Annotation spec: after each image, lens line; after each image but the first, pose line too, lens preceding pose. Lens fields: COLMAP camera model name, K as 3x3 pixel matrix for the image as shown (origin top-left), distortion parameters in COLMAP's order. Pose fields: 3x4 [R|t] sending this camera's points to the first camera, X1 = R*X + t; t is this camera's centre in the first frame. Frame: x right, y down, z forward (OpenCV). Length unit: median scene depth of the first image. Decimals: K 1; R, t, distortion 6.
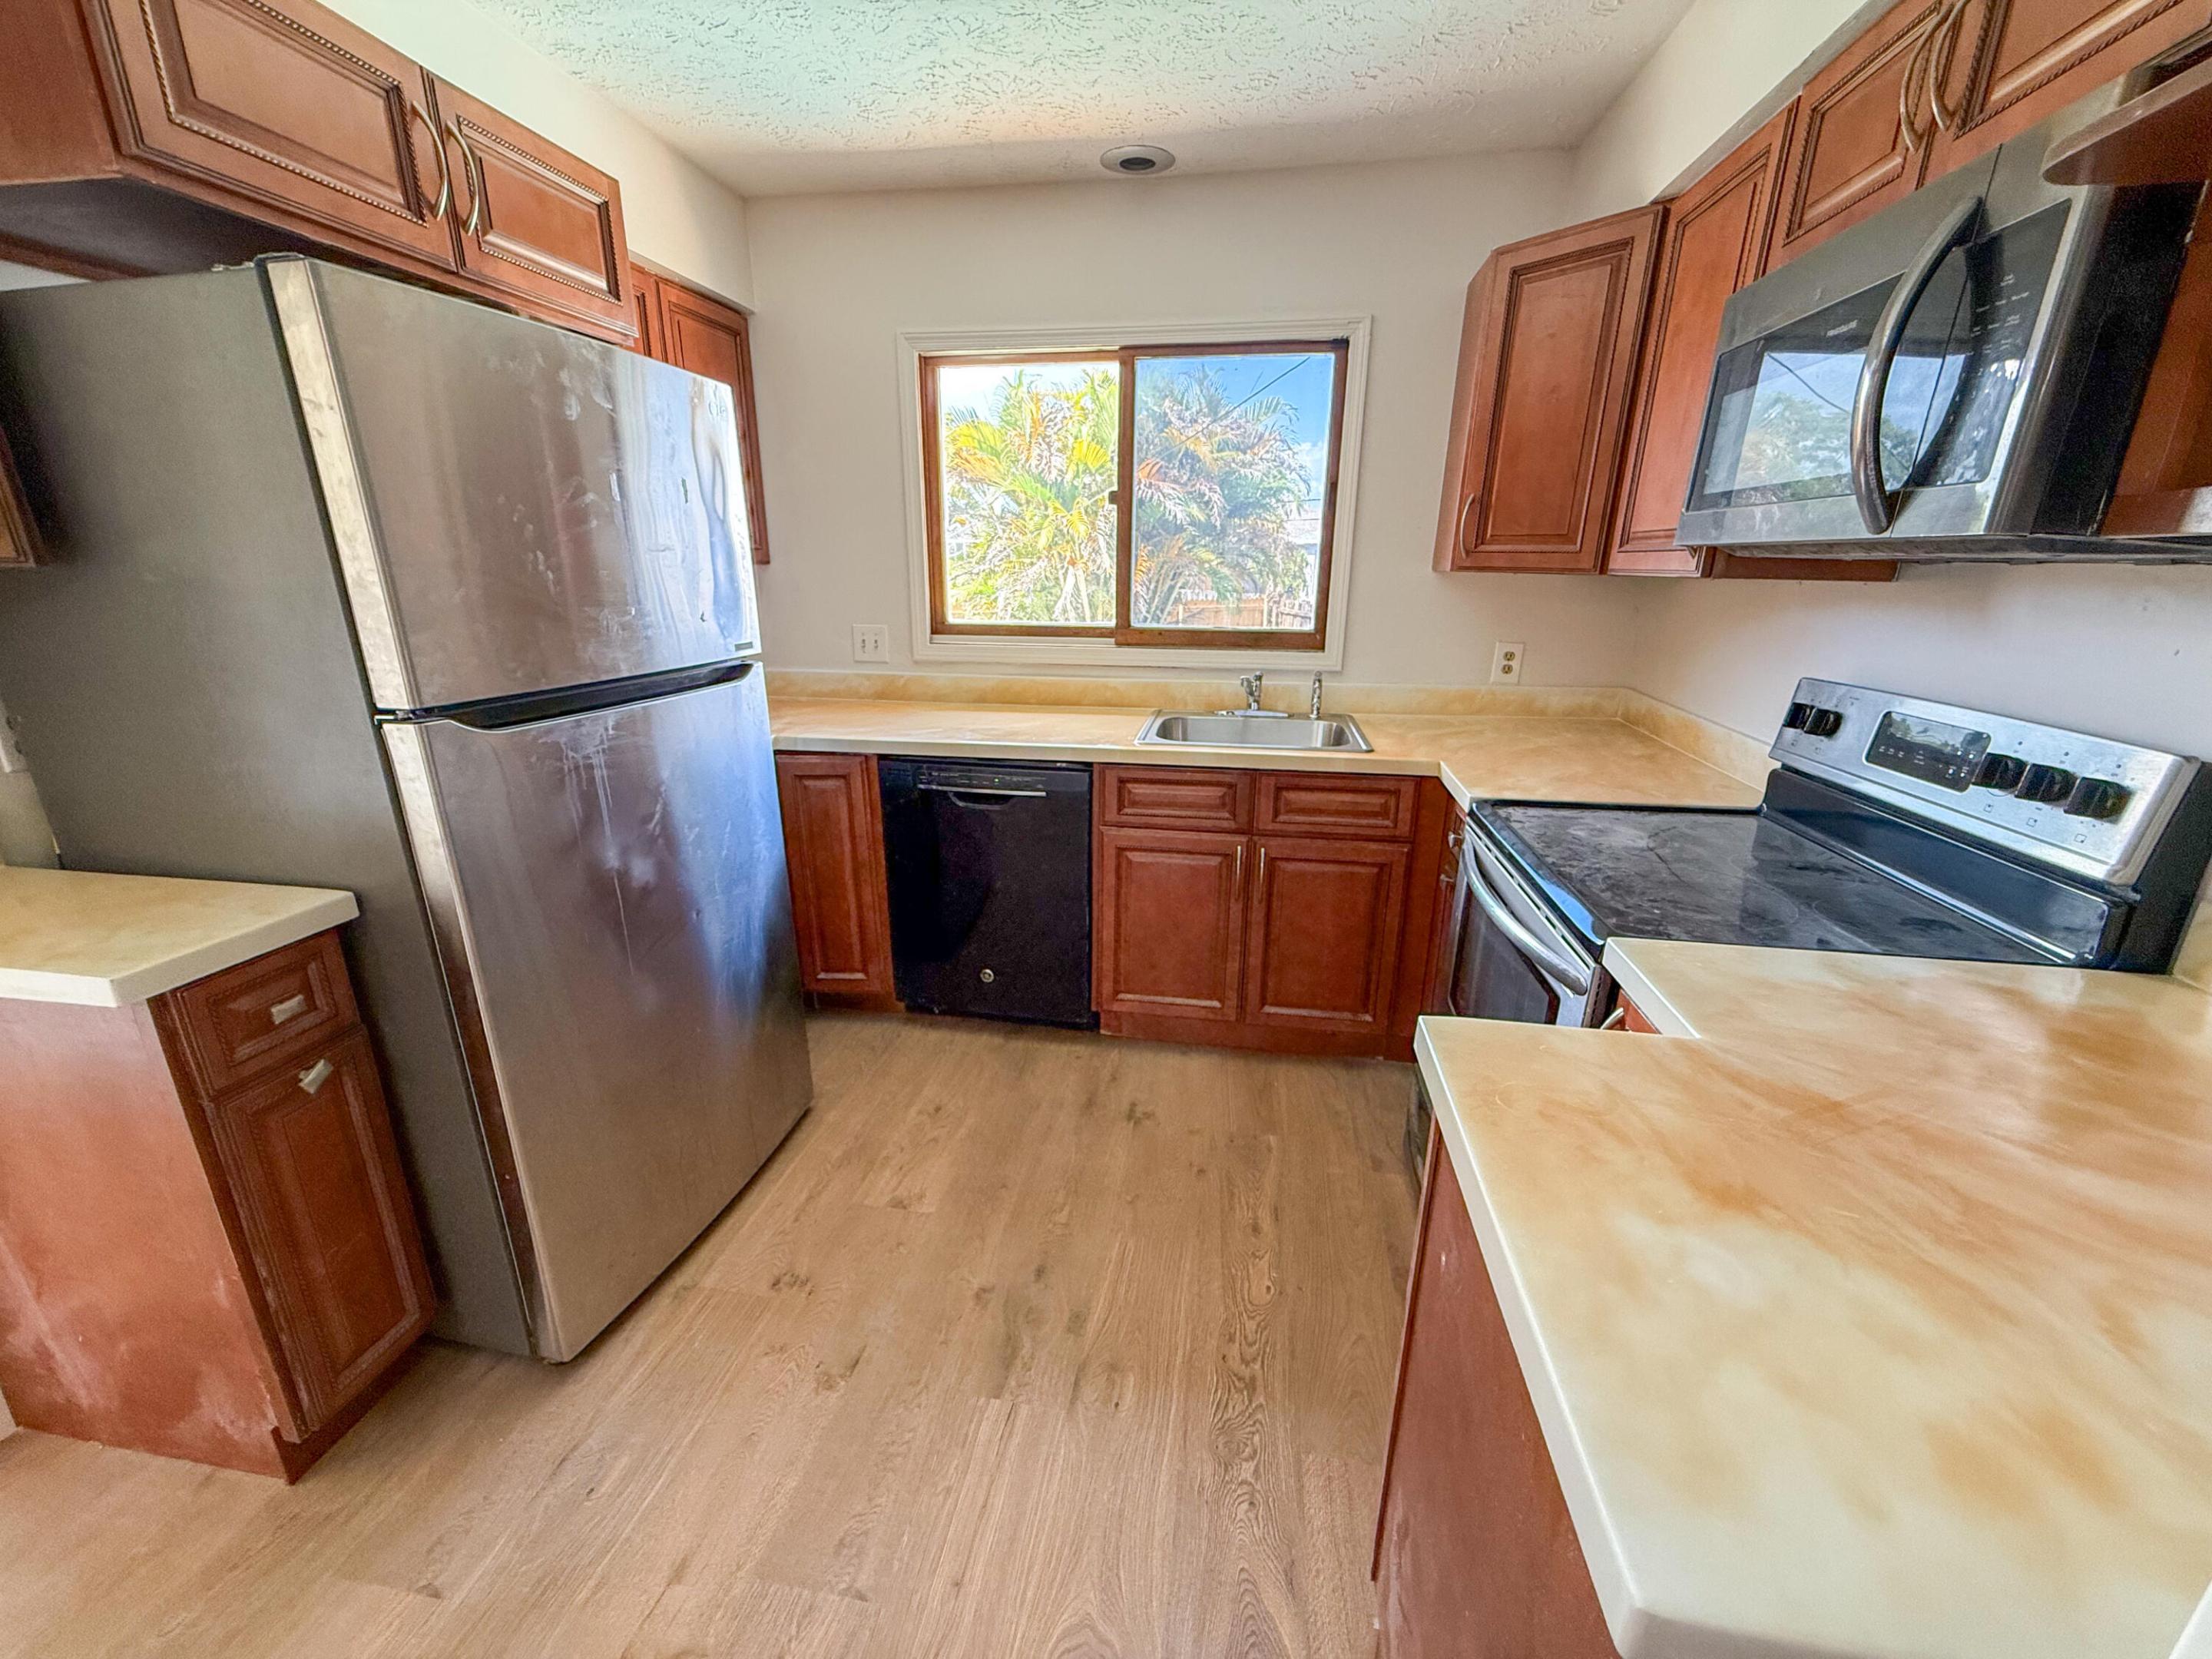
lens RADIAL K [[883.9, 0, 1102.3], [0, 883.9, 831.6], [0, 0, 1]] dist [0.001130, 0.000403]
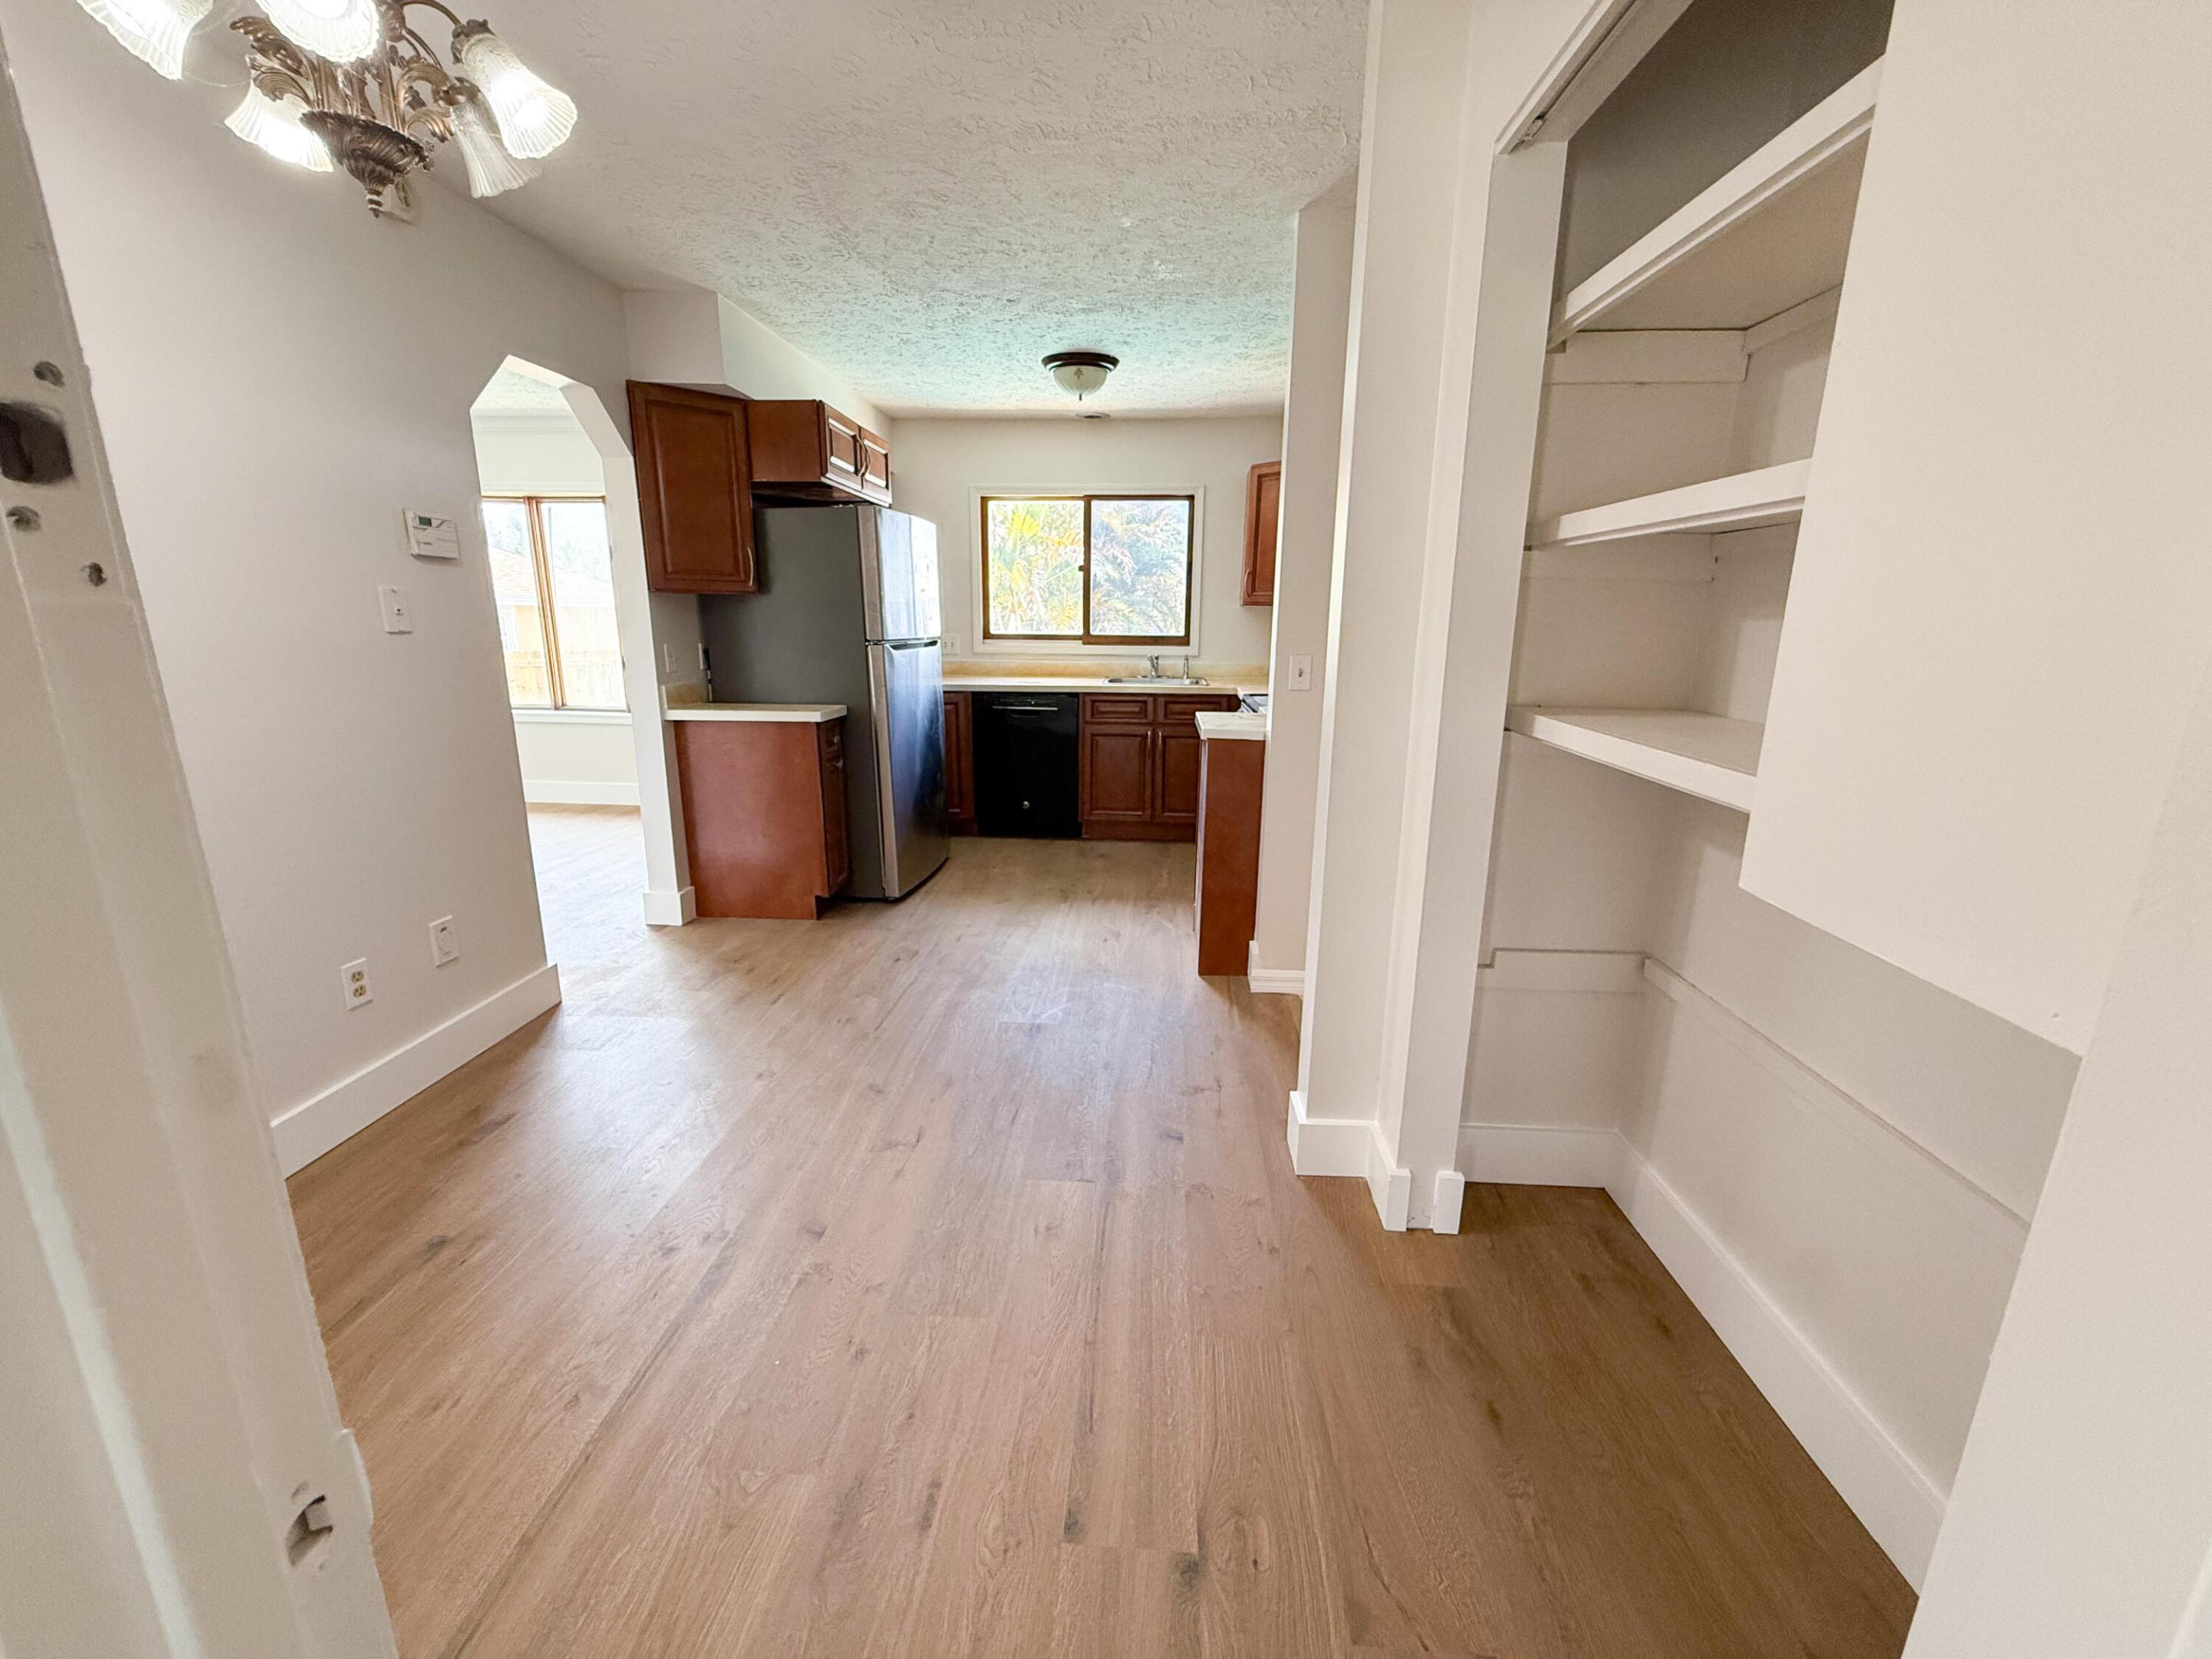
lens RADIAL K [[832.4, 0, 1106.0], [0, 832.4, 829.5], [0, 0, 1]] dist [0.000916, 0.000076]
pose [[0.995007, -0.021616, 0.097441, -0.137096], [0.025846, 0.998768, -0.042359, 0.307137], [-0.096405, 0.044666, 0.994339, -0.892298]]
